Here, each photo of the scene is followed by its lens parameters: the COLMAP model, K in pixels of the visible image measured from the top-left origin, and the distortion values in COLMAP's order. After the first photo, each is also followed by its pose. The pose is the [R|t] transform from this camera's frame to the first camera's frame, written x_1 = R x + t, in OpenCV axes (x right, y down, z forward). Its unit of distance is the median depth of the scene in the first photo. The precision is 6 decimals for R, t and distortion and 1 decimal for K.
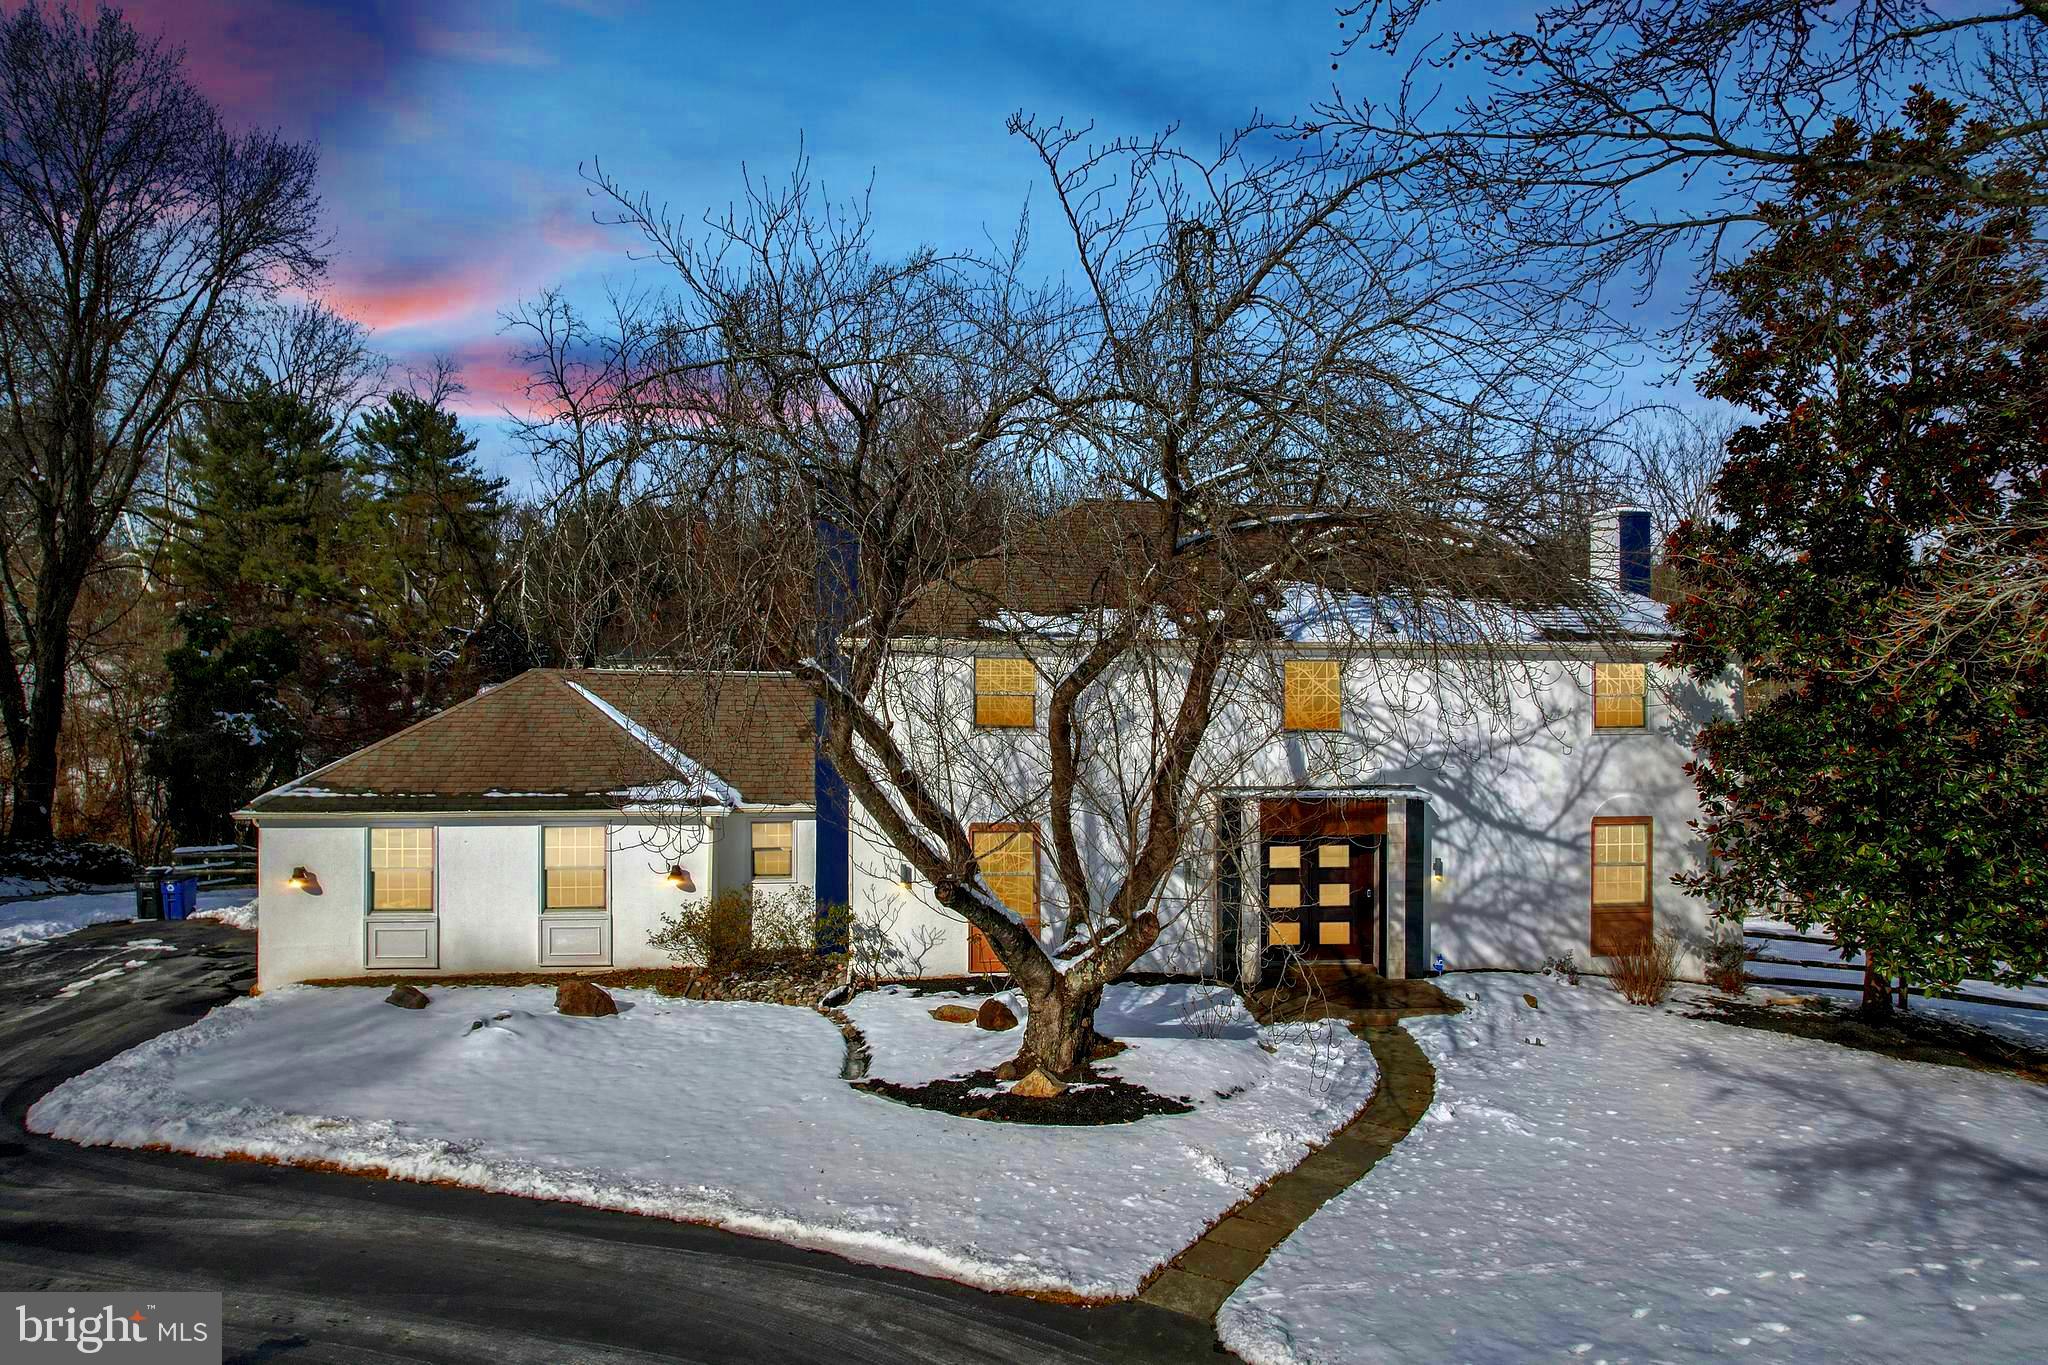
lens RADIAL K [[1335.0, 0, 1024.8], [0, 1335.0, 672.9], [0, 0, 1]] dist [-0.080714, 0.071441]
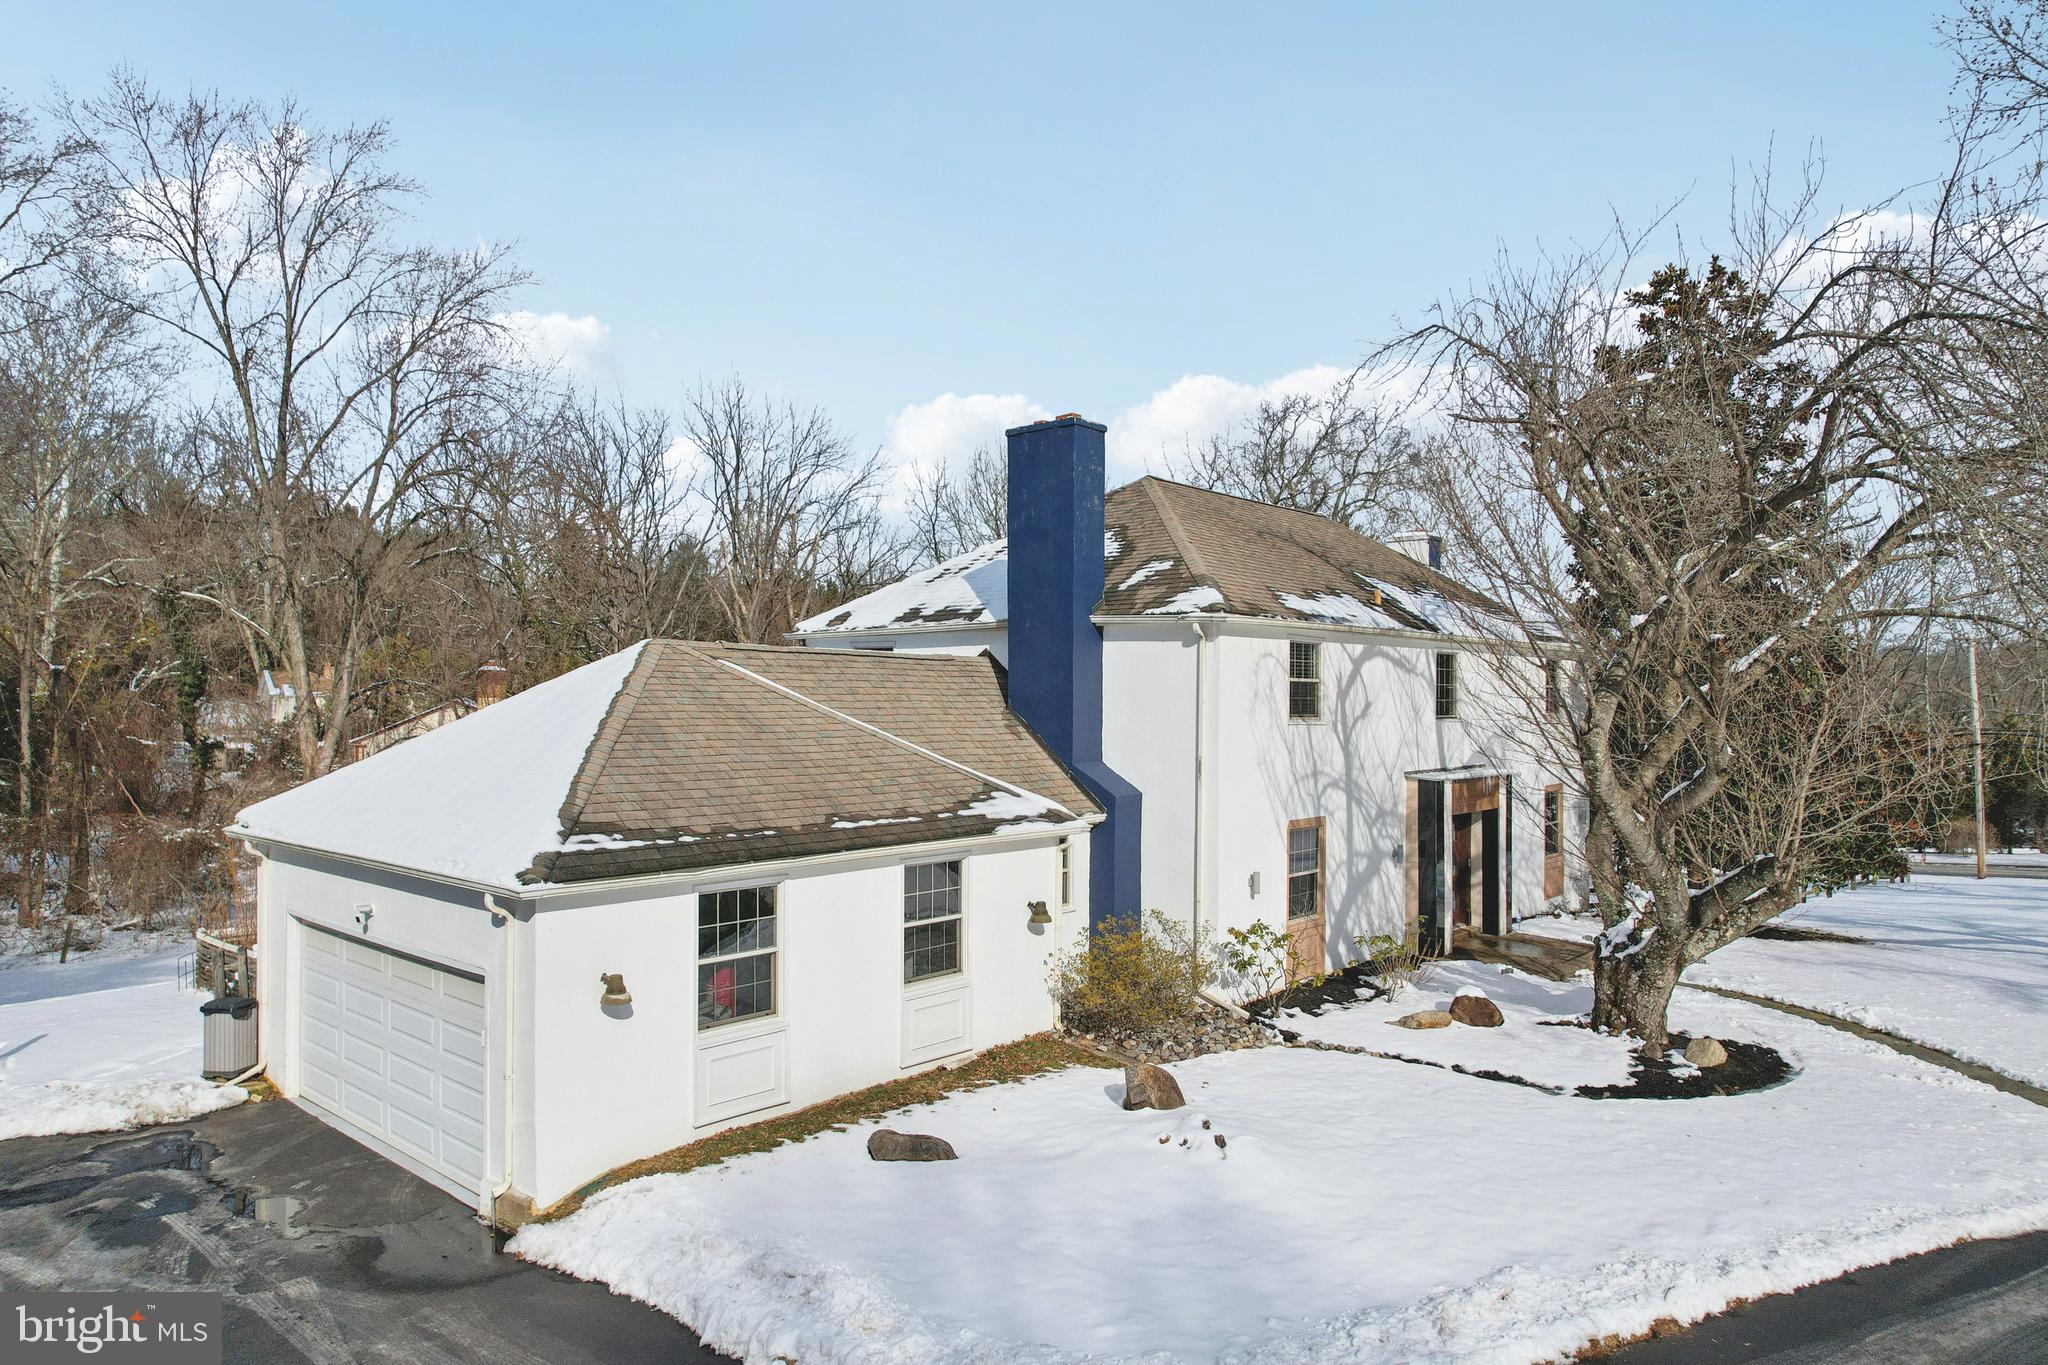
lens RADIAL K [[1335.0, 0, 1024.8], [0, 1335.0, 672.9], [0, 0, 1]] dist [-0.080714, 0.071441]
pose [[0.754462, 0.006152, 0.656315, -1.046415], [-0.000212, 0.999958, -0.009129, 0.029527], [-0.656344, 0.006748, 0.754431, 0.589995]]
